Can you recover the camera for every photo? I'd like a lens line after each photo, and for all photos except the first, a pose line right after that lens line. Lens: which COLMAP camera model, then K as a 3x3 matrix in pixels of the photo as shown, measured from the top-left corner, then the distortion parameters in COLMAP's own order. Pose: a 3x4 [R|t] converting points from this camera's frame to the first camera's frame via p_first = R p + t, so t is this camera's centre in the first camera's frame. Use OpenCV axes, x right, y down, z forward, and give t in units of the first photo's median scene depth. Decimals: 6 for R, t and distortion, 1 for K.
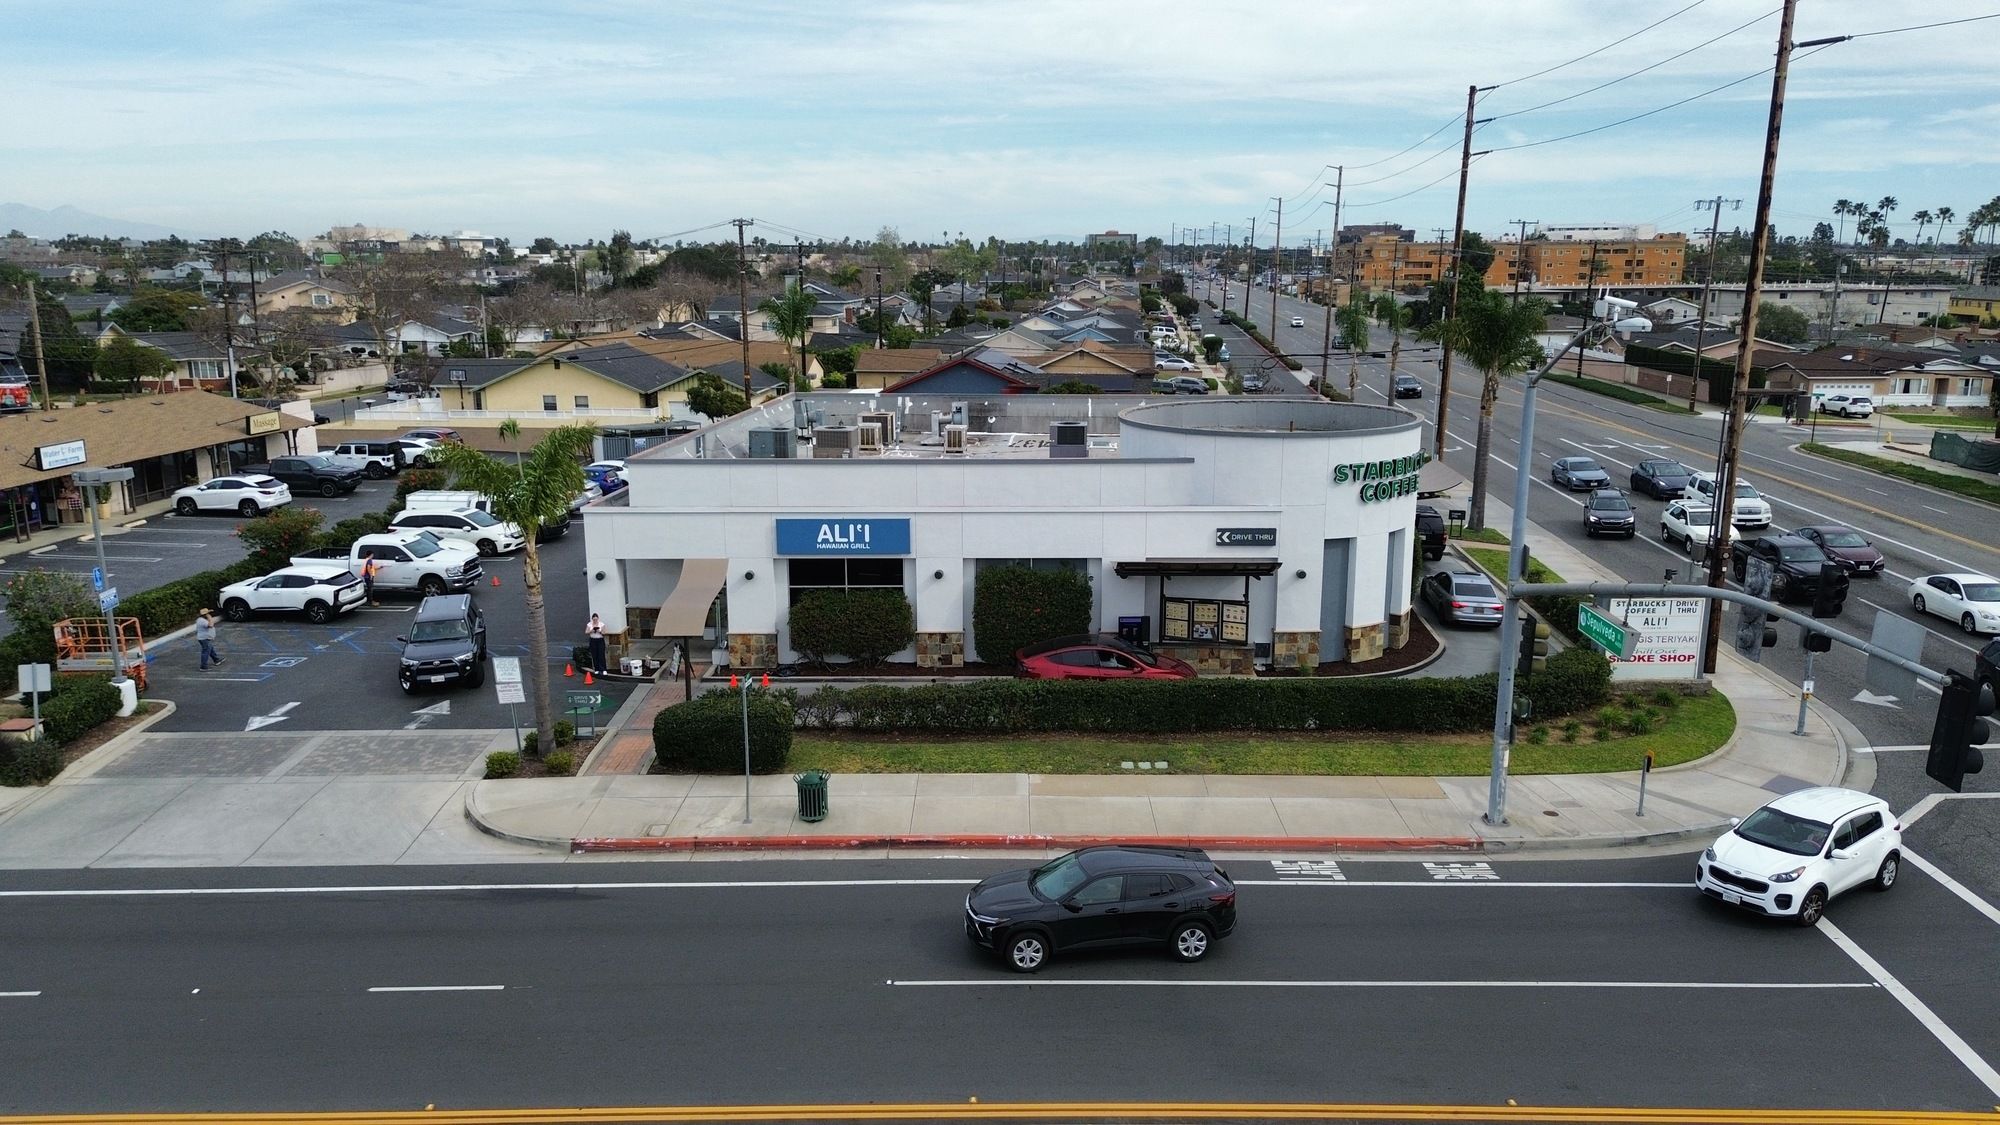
lens RADIAL K [[1407.3, 0, 1000.0], [0, 1407.3, 562.5], [0, 0, 1]] dist [0.075328, -0.102439]
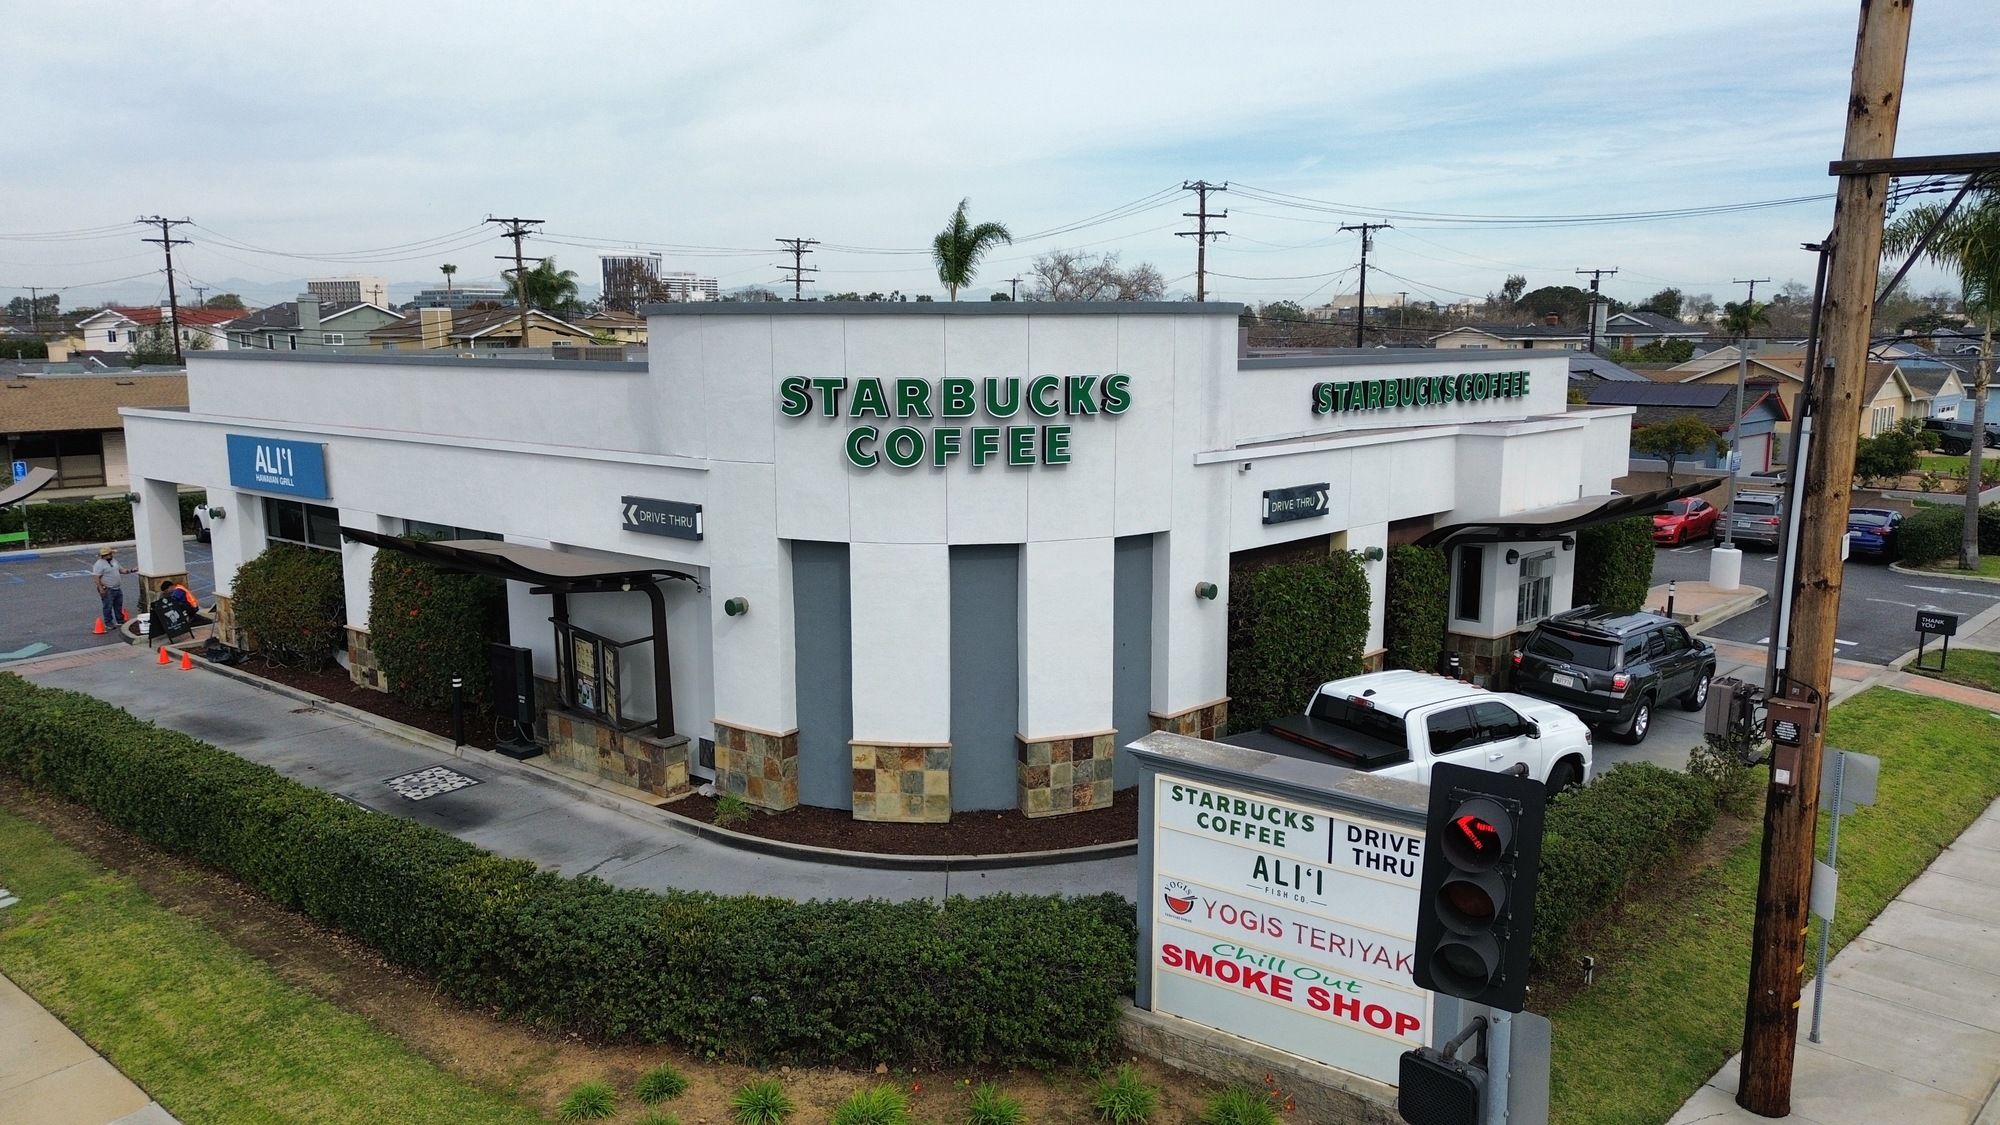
lens RADIAL K [[1407.3, 0, 1000.0], [0, 1407.3, 562.5], [0, 0, 1]] dist [0.075328, -0.102439]
pose [[0.787591, 0.105234, -0.607146, 0.572081], [-0.132788, 0.991144, -0.000463, -0.018294], [0.601721, 0.080987, 0.794590, 0.677219]]
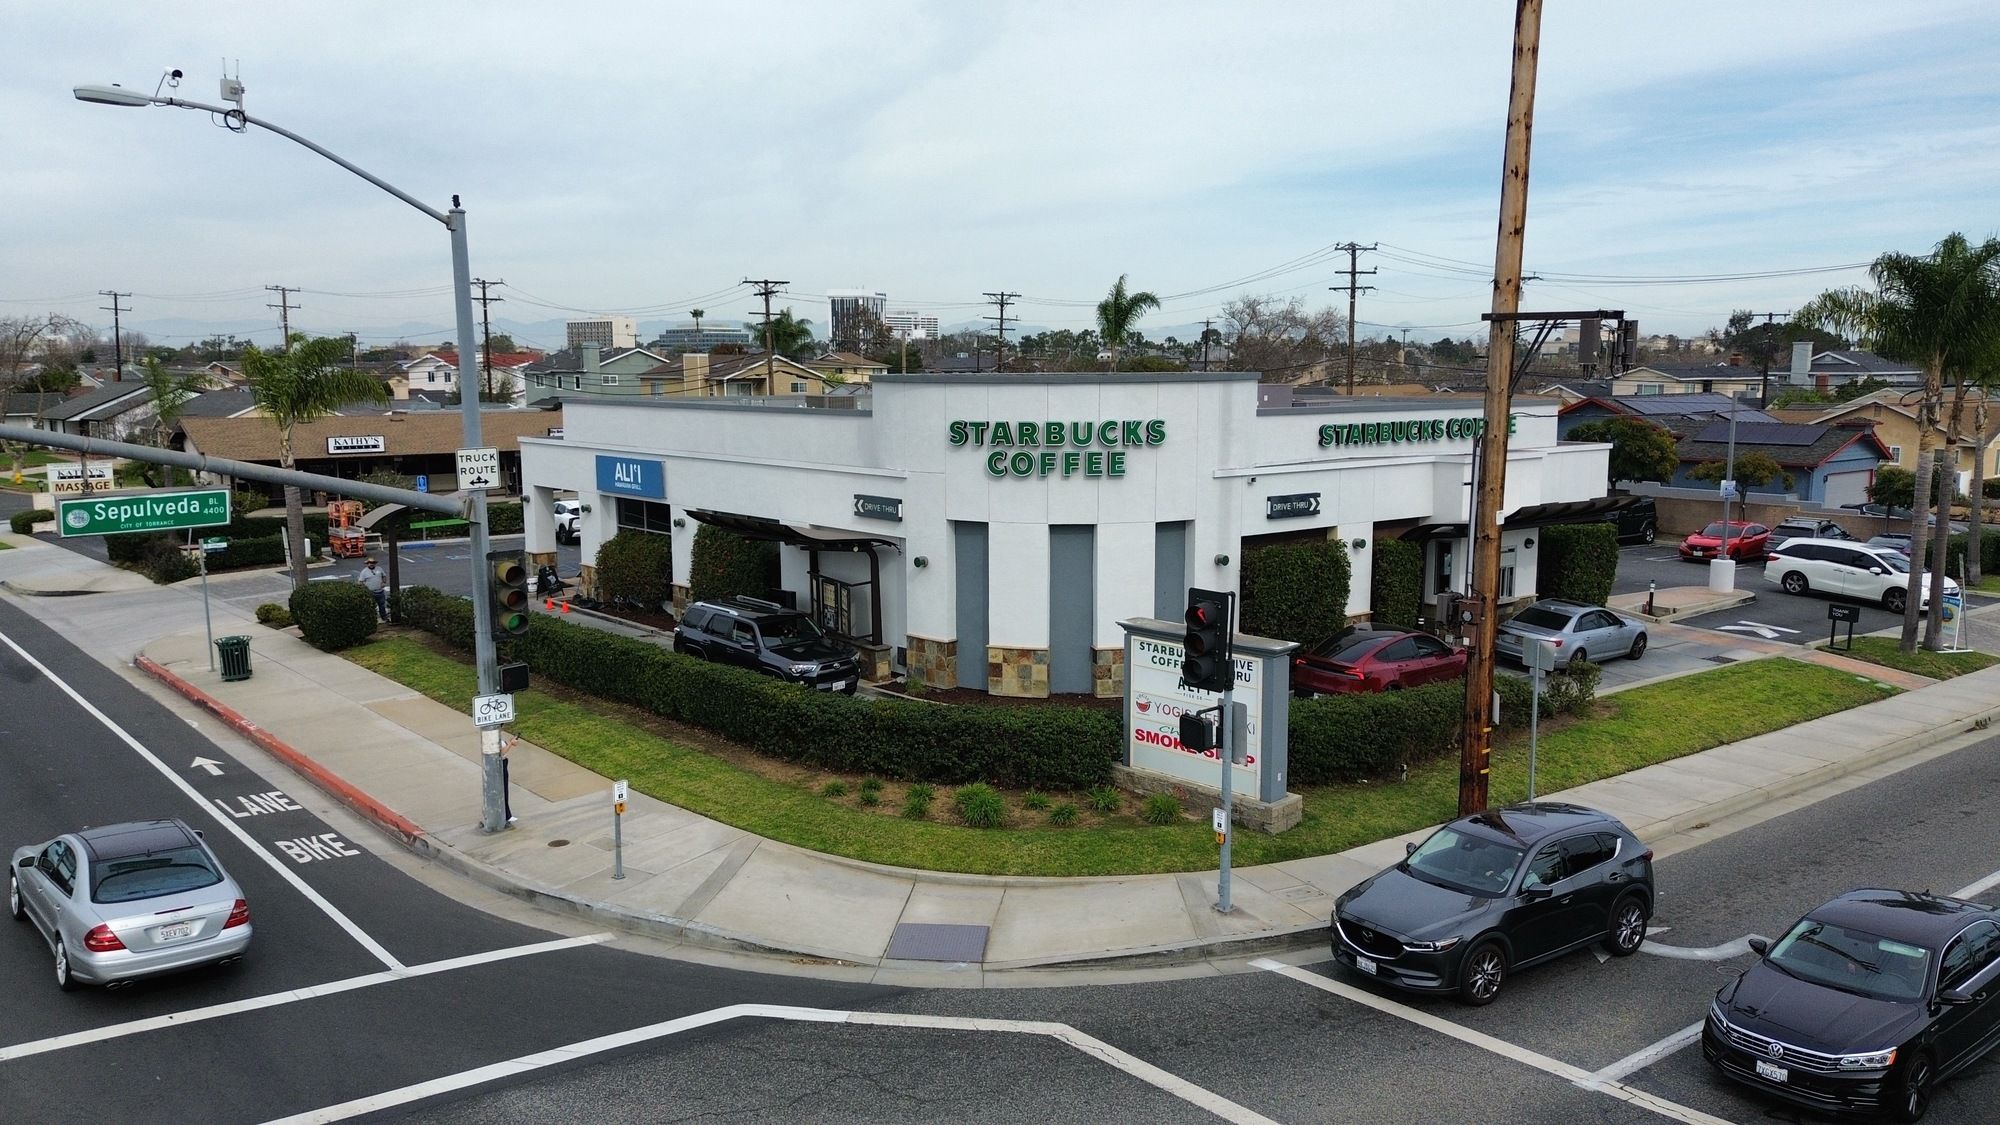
lens RADIAL K [[1407.3, 0, 1000.0], [0, 1407.3, 562.5], [0, 0, 1]] dist [0.075328, -0.102439]
pose [[0.686308, 0.105446, -0.719626, 0.799036], [-0.154523, 0.987986, -0.002601, 0.003916], [0.710707, 0.112984, 0.694356, 0.498766]]
